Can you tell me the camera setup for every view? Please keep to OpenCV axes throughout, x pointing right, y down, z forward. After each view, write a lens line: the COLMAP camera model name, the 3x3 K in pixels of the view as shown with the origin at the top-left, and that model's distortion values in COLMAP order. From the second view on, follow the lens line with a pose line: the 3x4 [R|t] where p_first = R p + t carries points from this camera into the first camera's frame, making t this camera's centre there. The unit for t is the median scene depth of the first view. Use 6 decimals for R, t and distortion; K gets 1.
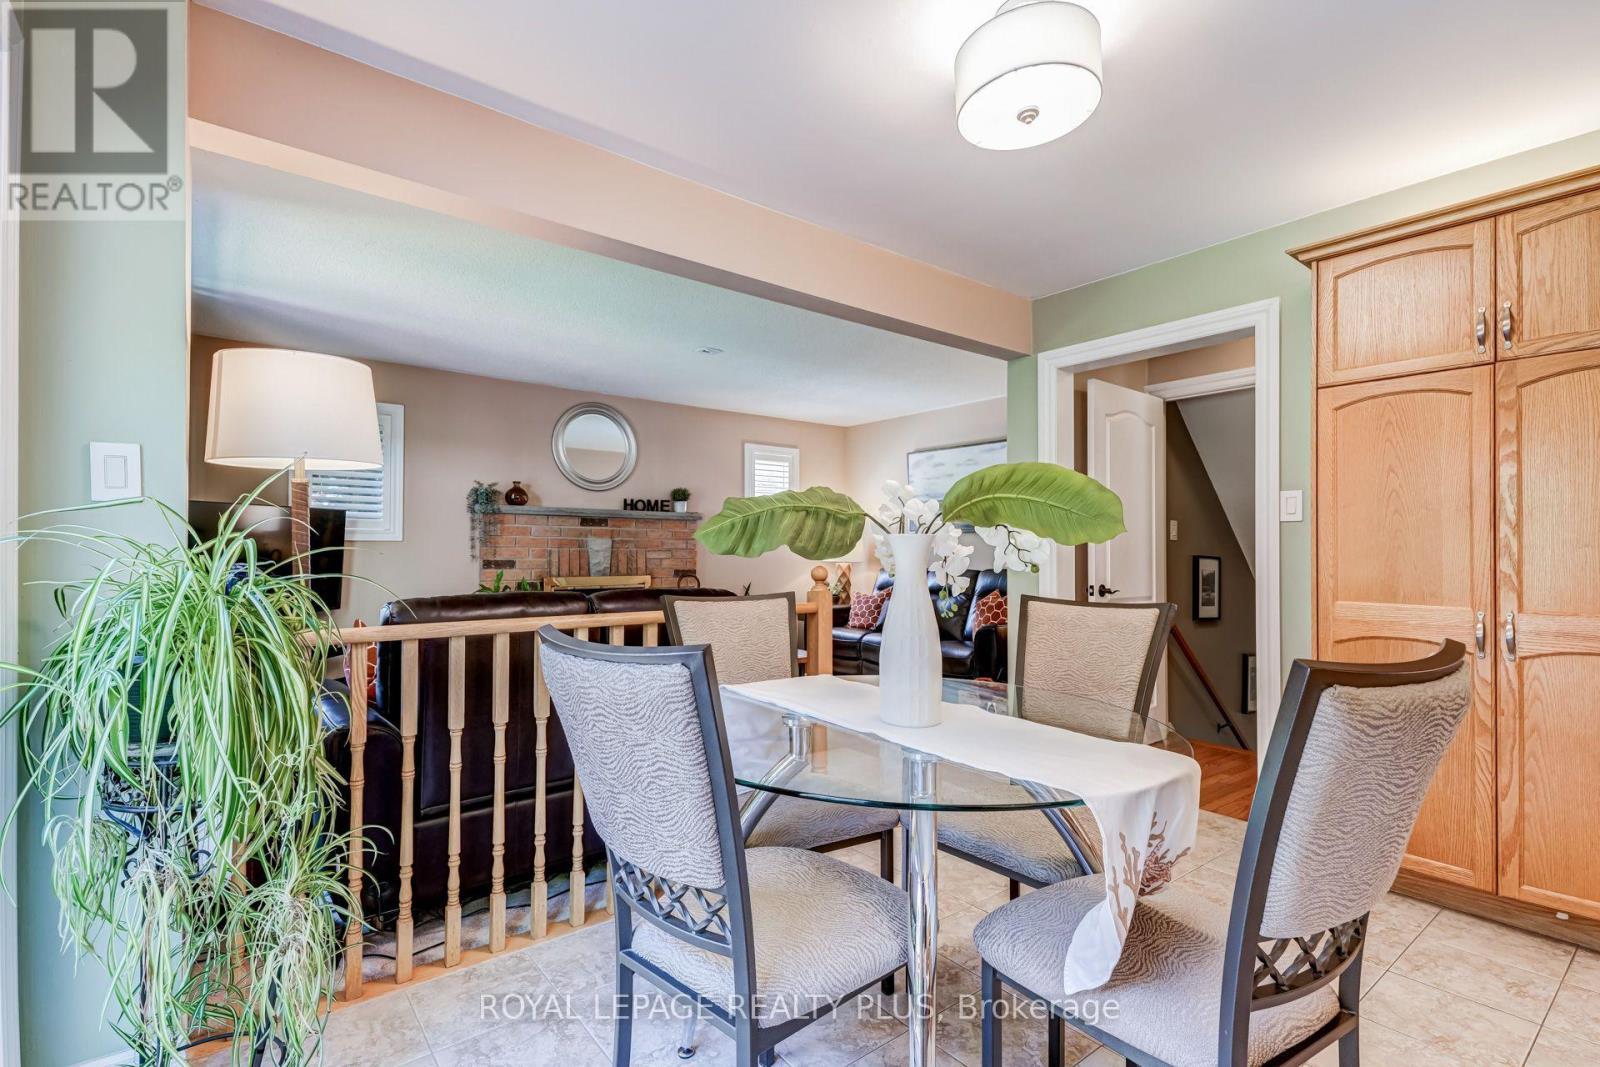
lens RADIAL K [[698.7, 0, 808.5], [0, 698.7, 527.0], [0, 0, 1]] dist [0.001680, 0.000061]
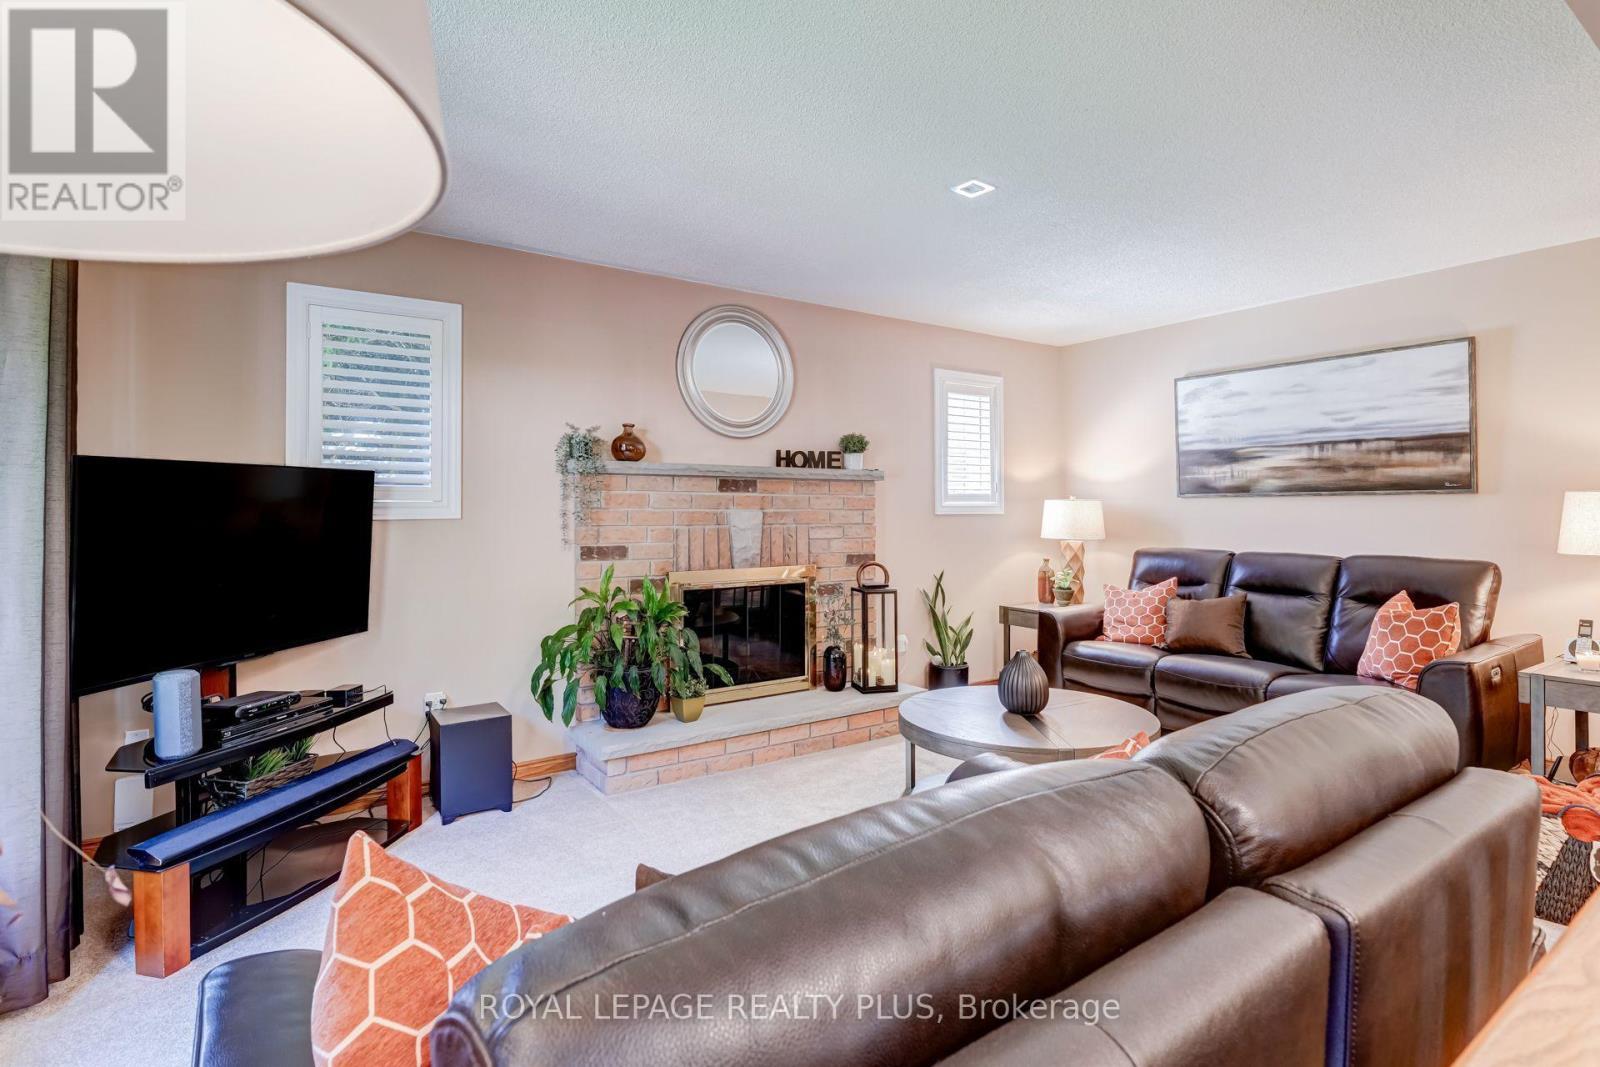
lens RADIAL K [[782.0, 0, 836.3], [0, 782.0, 496.2], [0, 0, 1]] dist [-0.014289, -0.003957]
pose [[0.997550, -0.007494, -0.069553, -0.164118], [0.008375, 0.999888, 0.012393, -0.005425], [0.069452, -0.012945, 0.997501, 0.272416]]
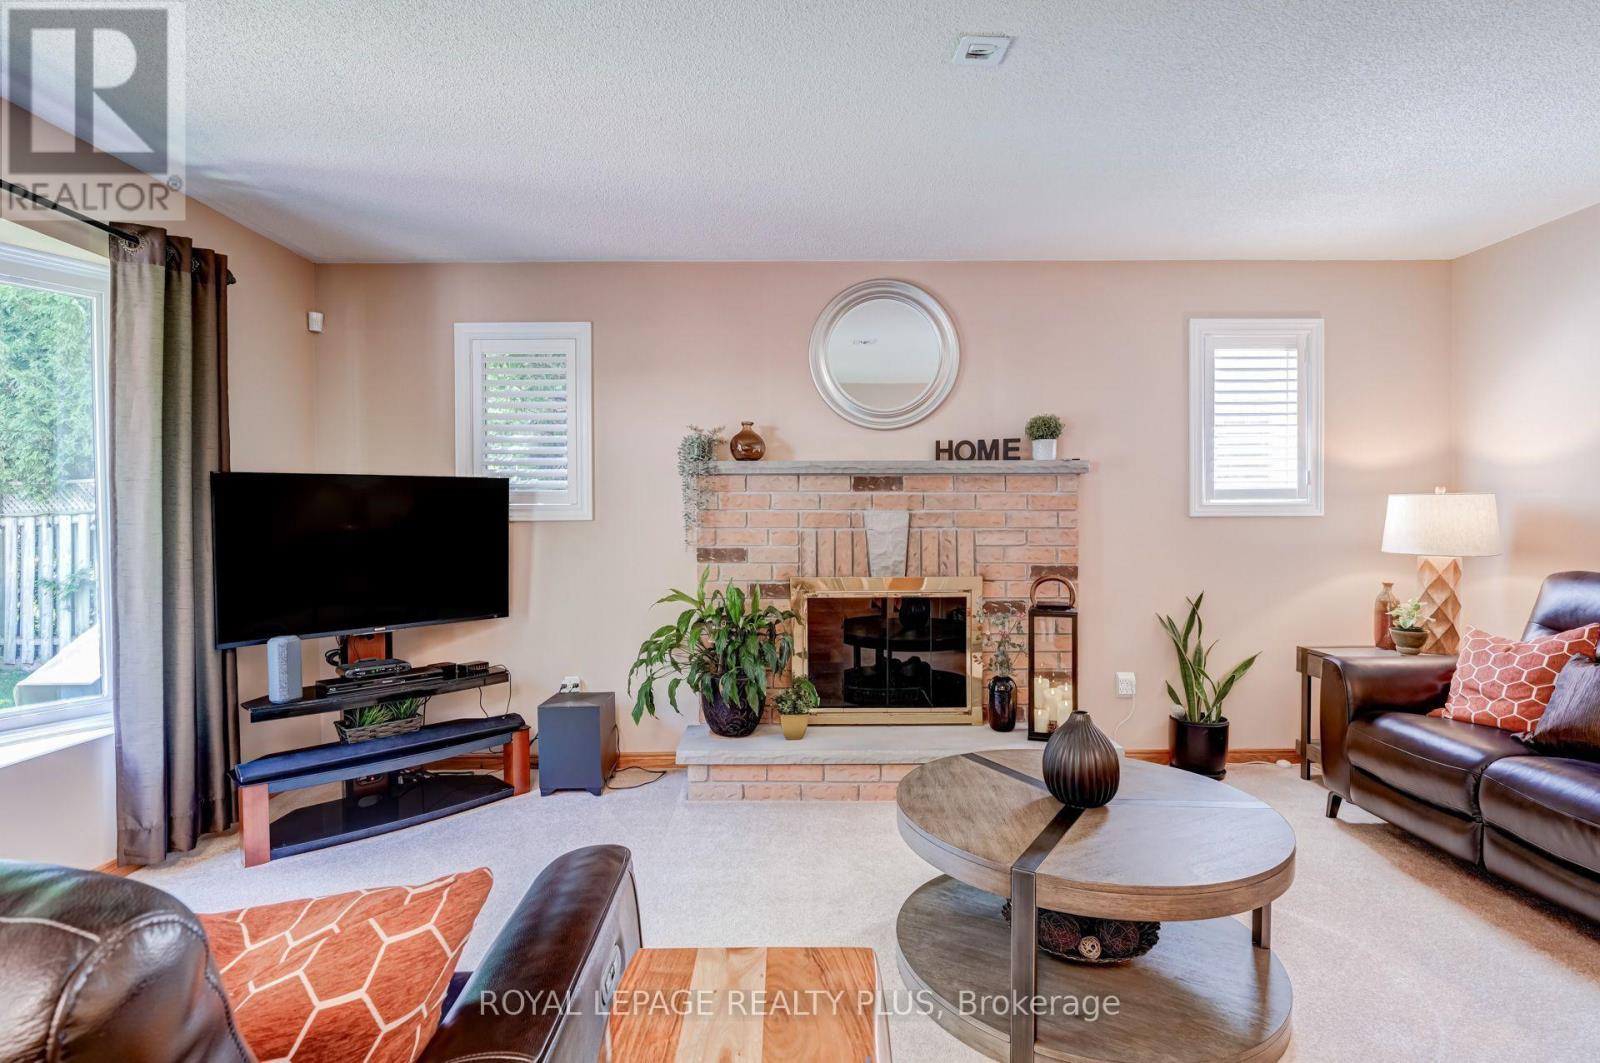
lens RADIAL K [[782.0, 0, 782.3], [0, 782.0, 525.7], [0, 0, 1]] dist [-0.014289, -0.003957]
pose [[0.777726, -0.000385, -0.628604, 0.042634], [0.027230, 0.999082, 0.033078, 0.004450], [0.628014, -0.042843, 0.777022, 0.445517]]
